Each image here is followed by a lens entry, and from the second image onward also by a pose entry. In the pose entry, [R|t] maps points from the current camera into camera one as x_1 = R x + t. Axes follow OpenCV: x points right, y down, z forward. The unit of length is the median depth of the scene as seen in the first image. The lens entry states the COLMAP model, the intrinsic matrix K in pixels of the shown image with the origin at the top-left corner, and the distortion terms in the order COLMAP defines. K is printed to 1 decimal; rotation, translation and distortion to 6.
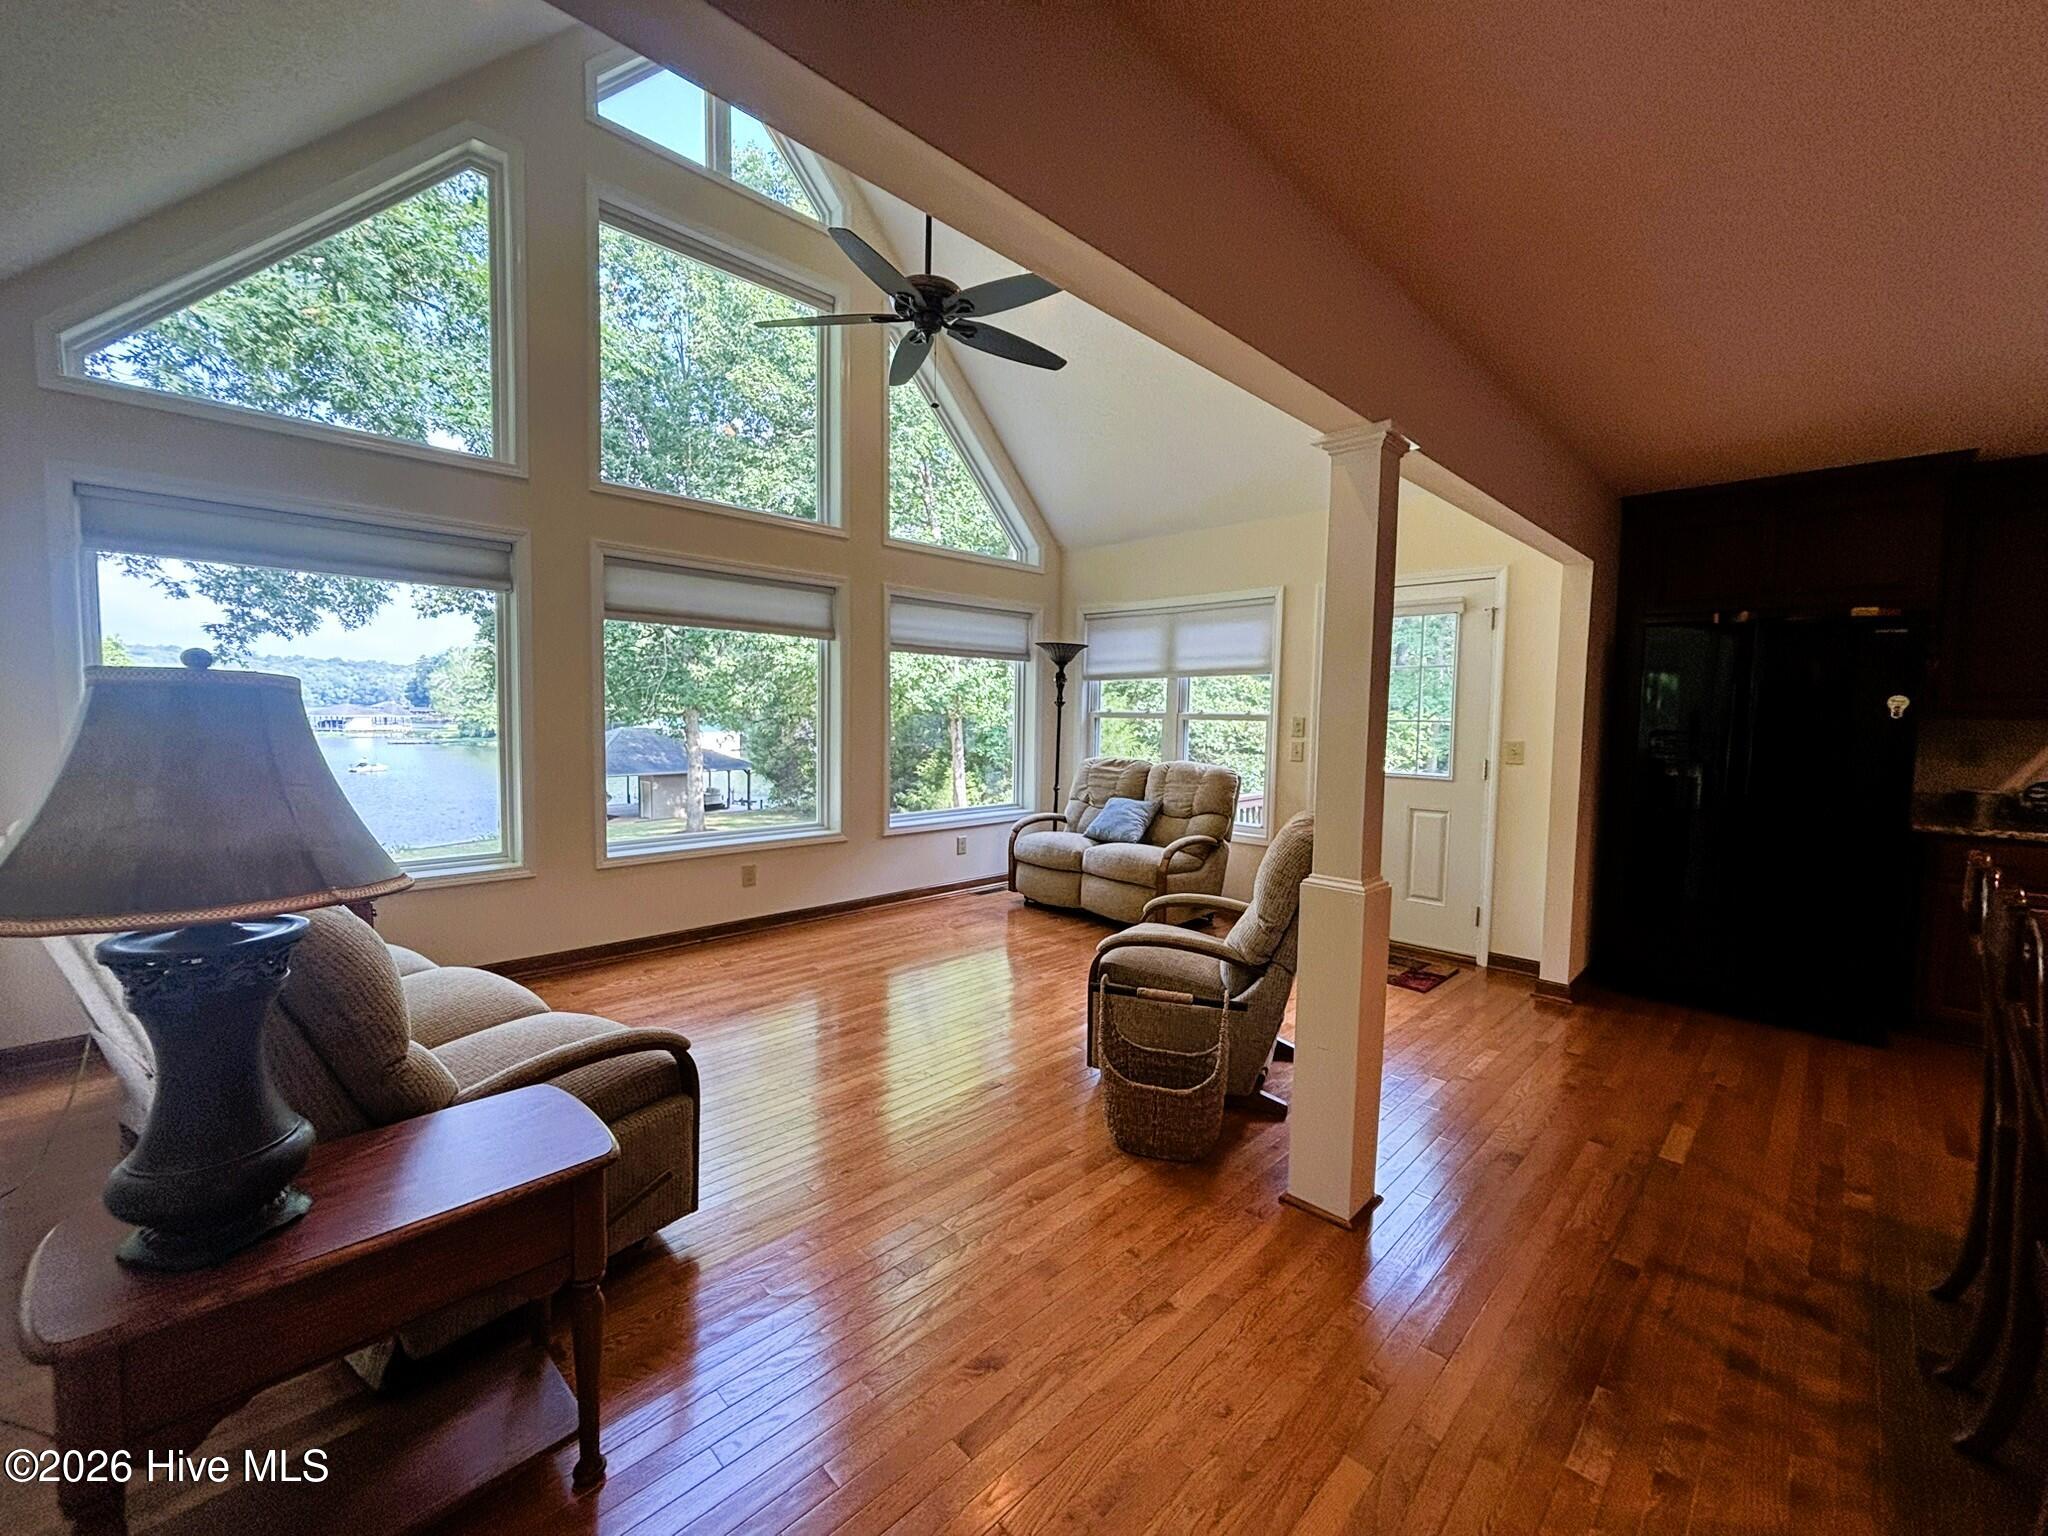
lens RADIAL K [[835.5, 0, 996.1], [0, 835.5, 771.0], [0, 0, 1]] dist [0.006734, -0.000399]
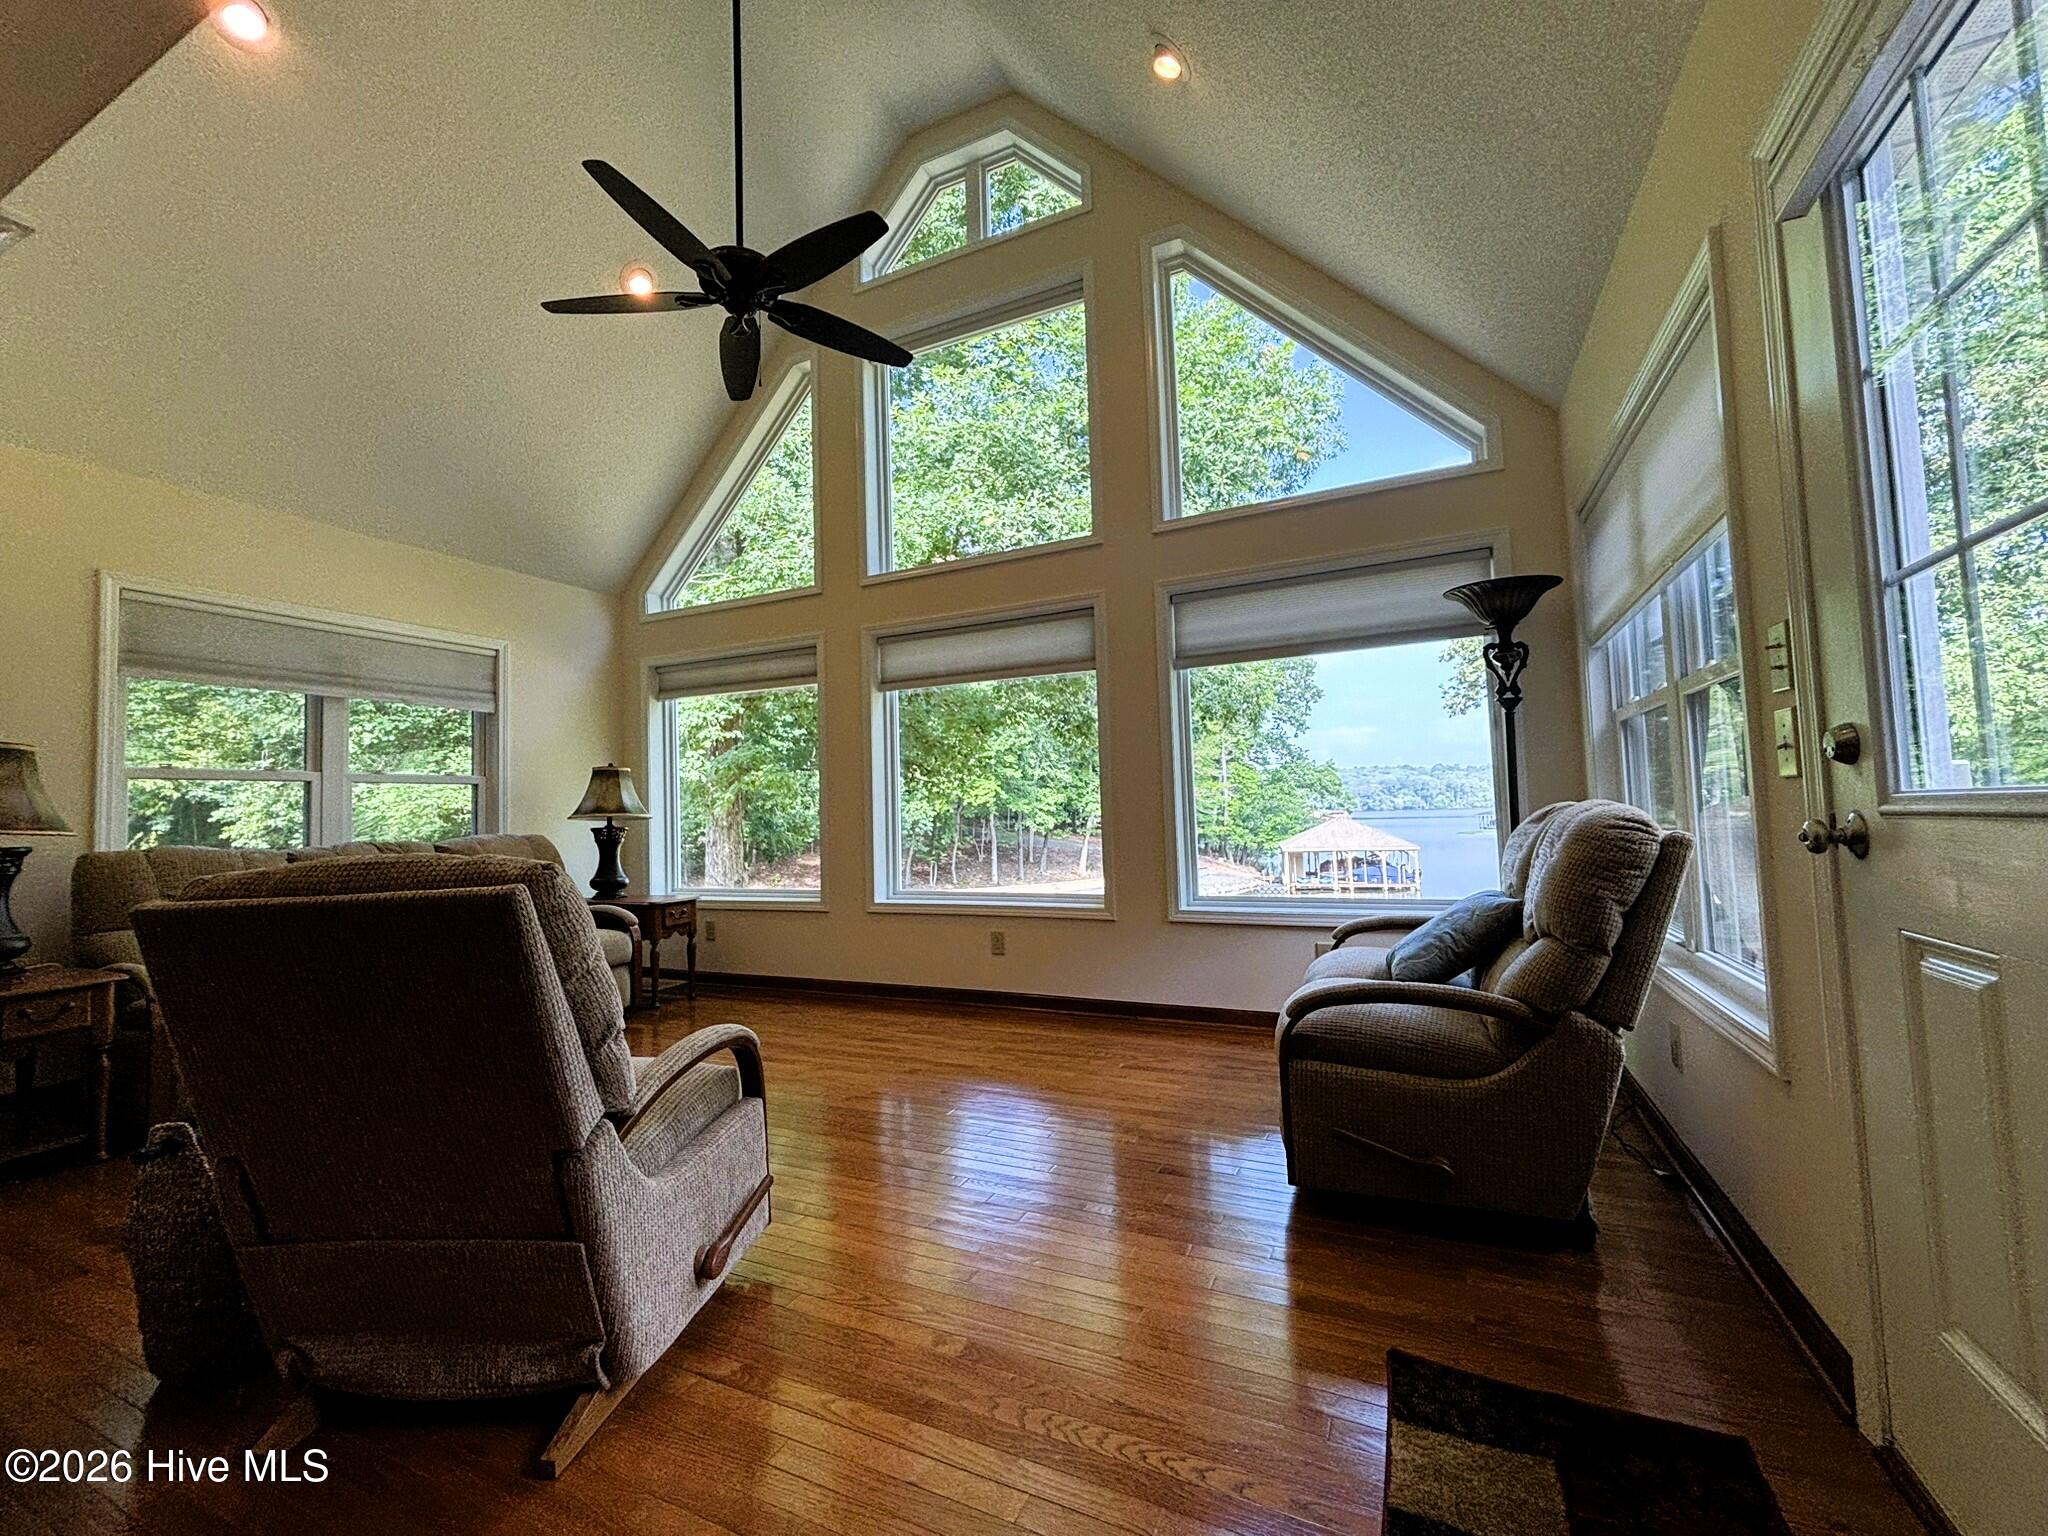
lens RADIAL K [[835.5, 0, 1025.0], [0, 835.5, 761.2], [0, 0, 1]] dist [0.006734, -0.000399]
pose [[0.347093, -0.086087, -0.933871, 0.552629], [-0.034701, 0.993917, -0.104520, 0.021462], [0.937188, 0.068684, 0.341995, 0.676251]]
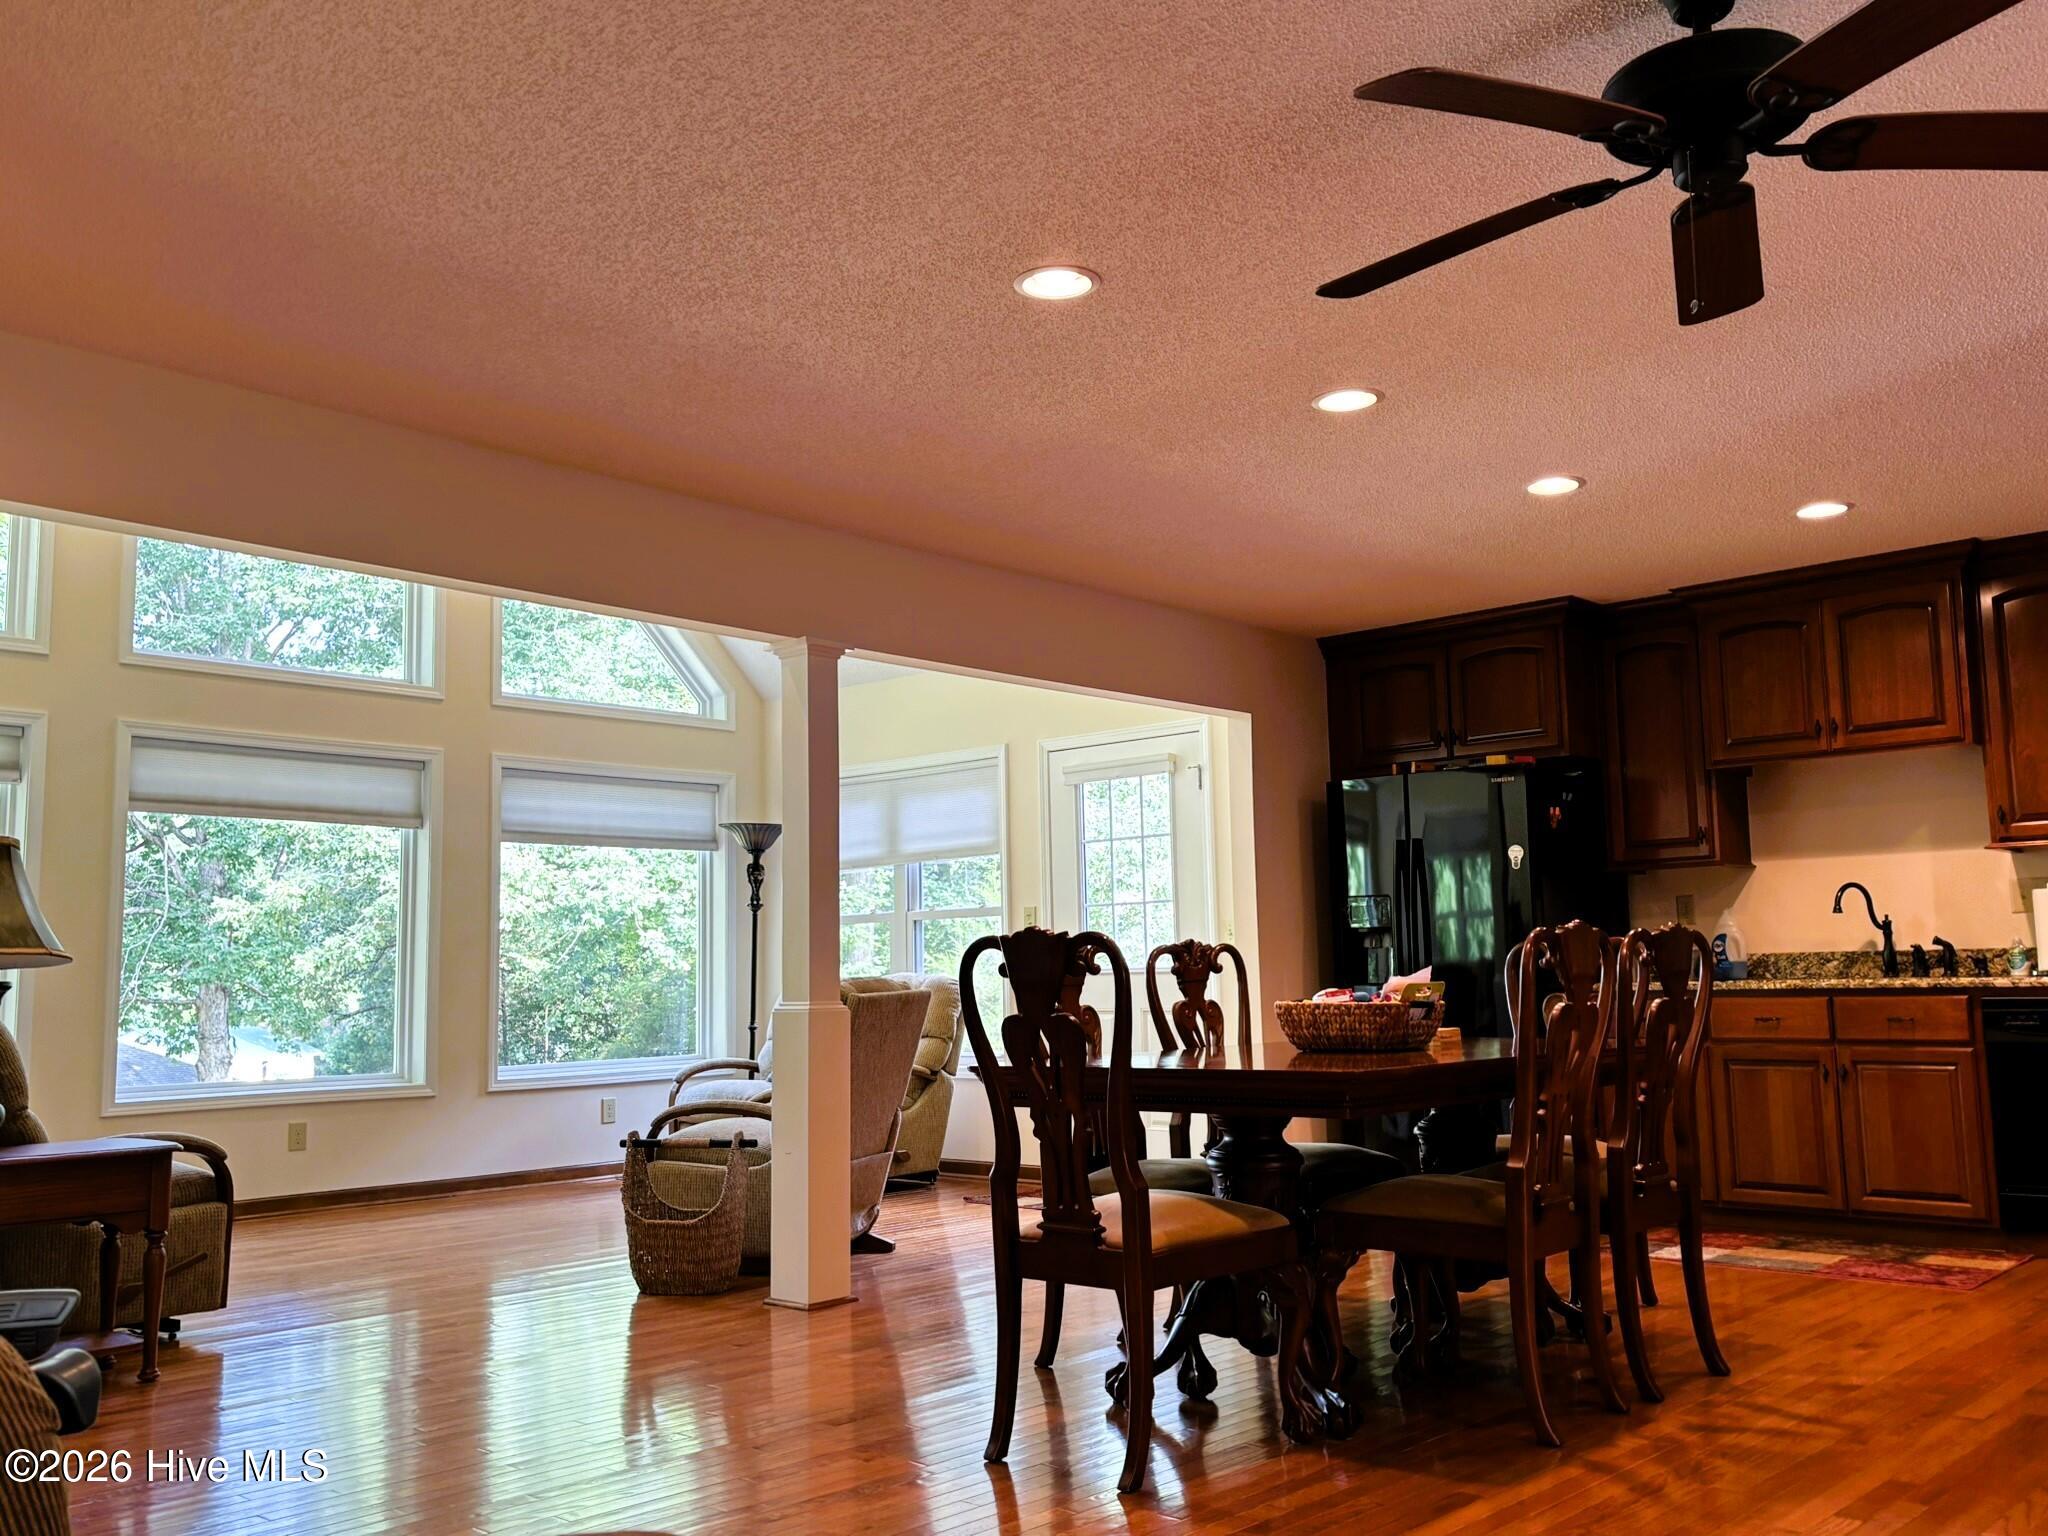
lens RADIAL K [[1850.0, 0, 998.2], [0, 1850.0, 786.4], [0, 0, 1]] dist [0.042096, -0.010913]
pose [[0.998124, -0.028964, 0.053948, 0.248727], [0.038294, 0.982765, -0.180850, 0.137586], [-0.047780, 0.182576, 0.982030, -0.725172]]
